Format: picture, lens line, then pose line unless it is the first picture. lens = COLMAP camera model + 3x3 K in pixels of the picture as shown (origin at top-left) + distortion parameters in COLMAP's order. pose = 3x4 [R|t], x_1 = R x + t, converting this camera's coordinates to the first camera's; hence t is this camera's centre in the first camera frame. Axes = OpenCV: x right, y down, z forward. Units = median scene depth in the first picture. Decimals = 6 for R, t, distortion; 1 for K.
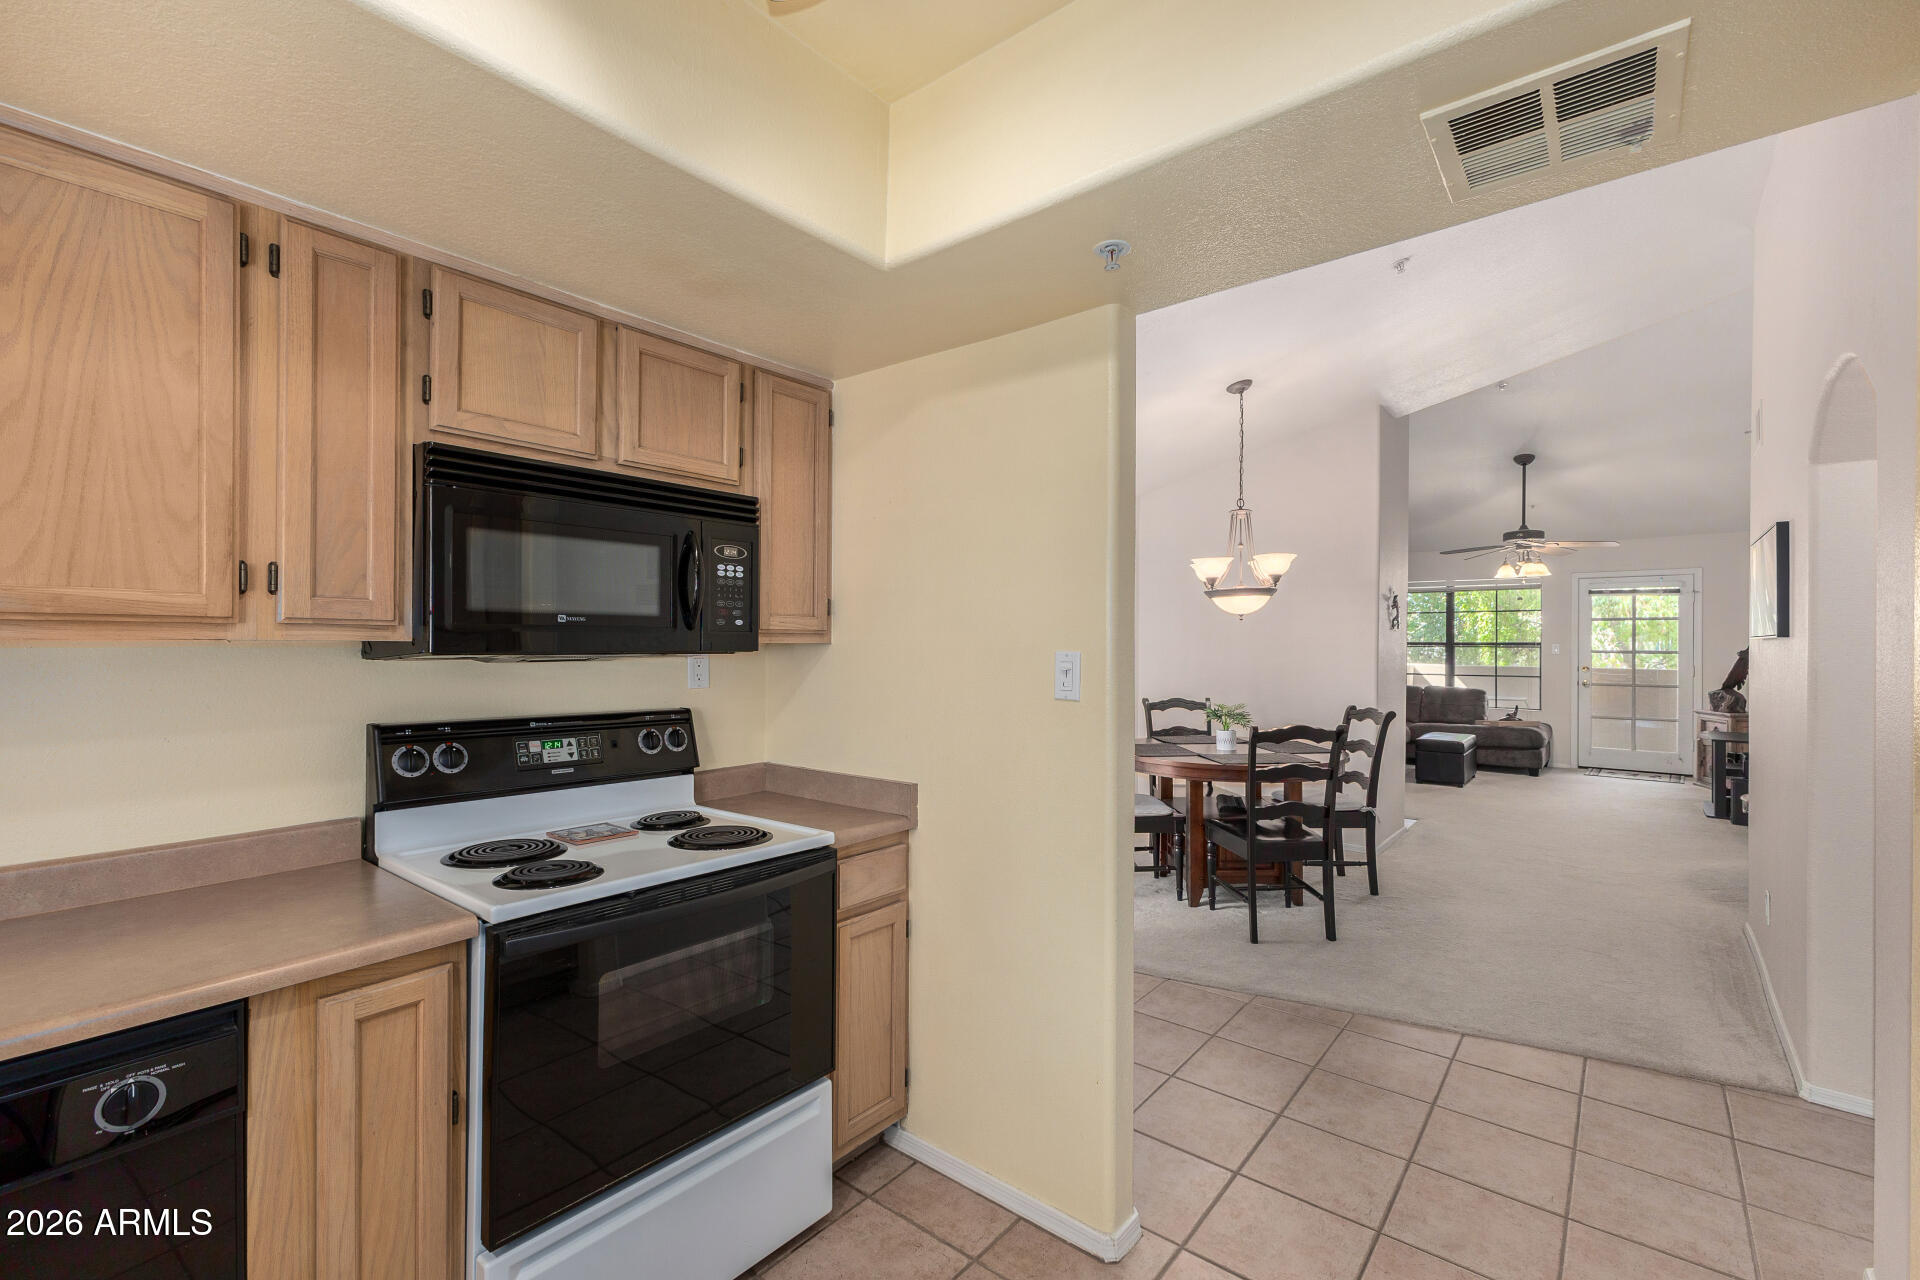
lens RADIAL K [[835.0, 0, 968.3], [0, 835.0, 642.8], [0, 0, 1]] dist [0.013943, -0.000482]
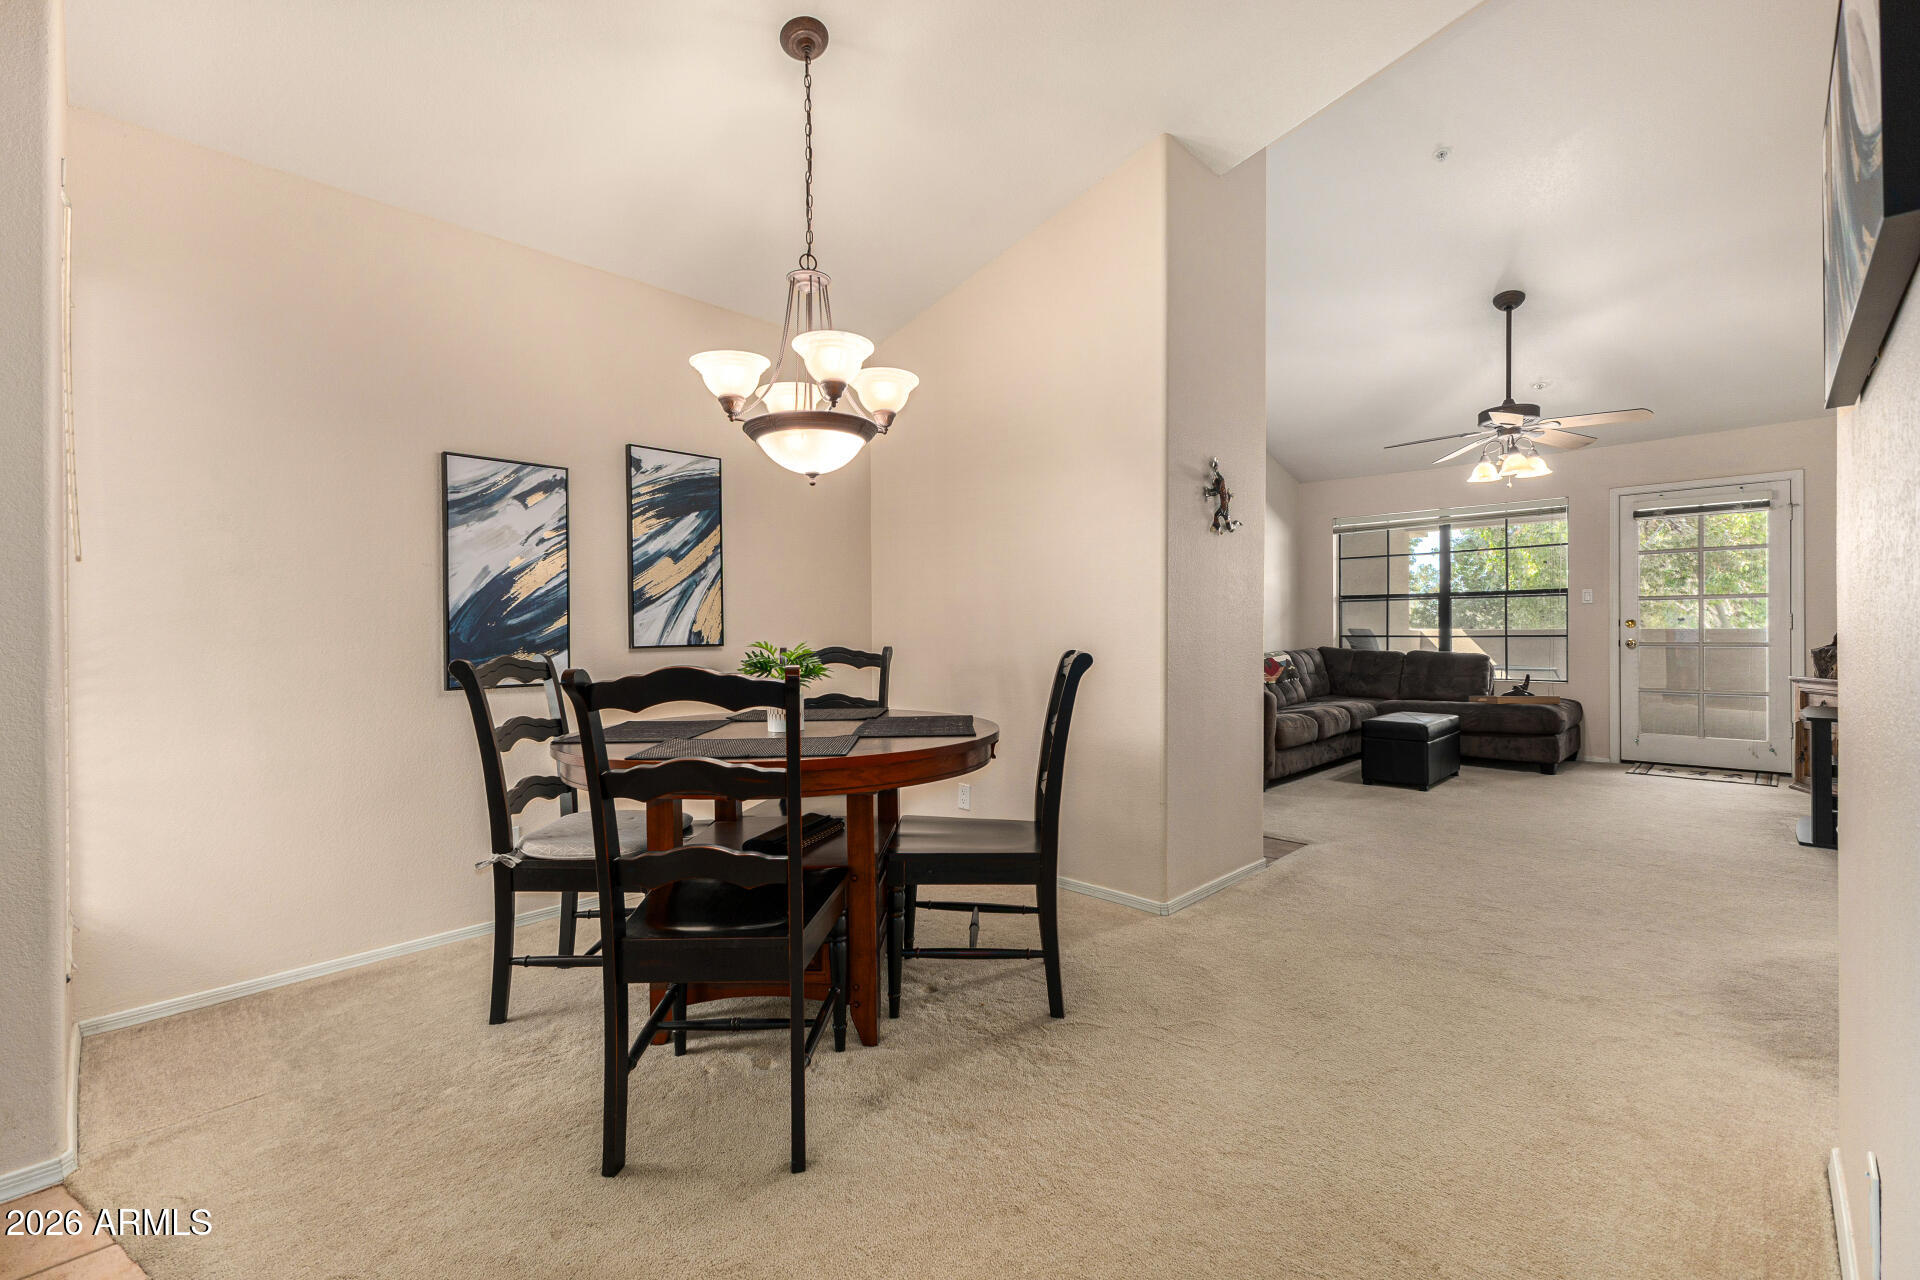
lens RADIAL K [[835.0, 0, 969.1], [0, 835.0, 635.3], [0, 0, 1]] dist [0.013943, -0.000482]
pose [[0.996524, -0.009546, -0.082759, 0.253695], [0.009730, 0.999951, 0.001820, 0.037138], [0.082737, -0.002618, 0.996568, 0.263292]]
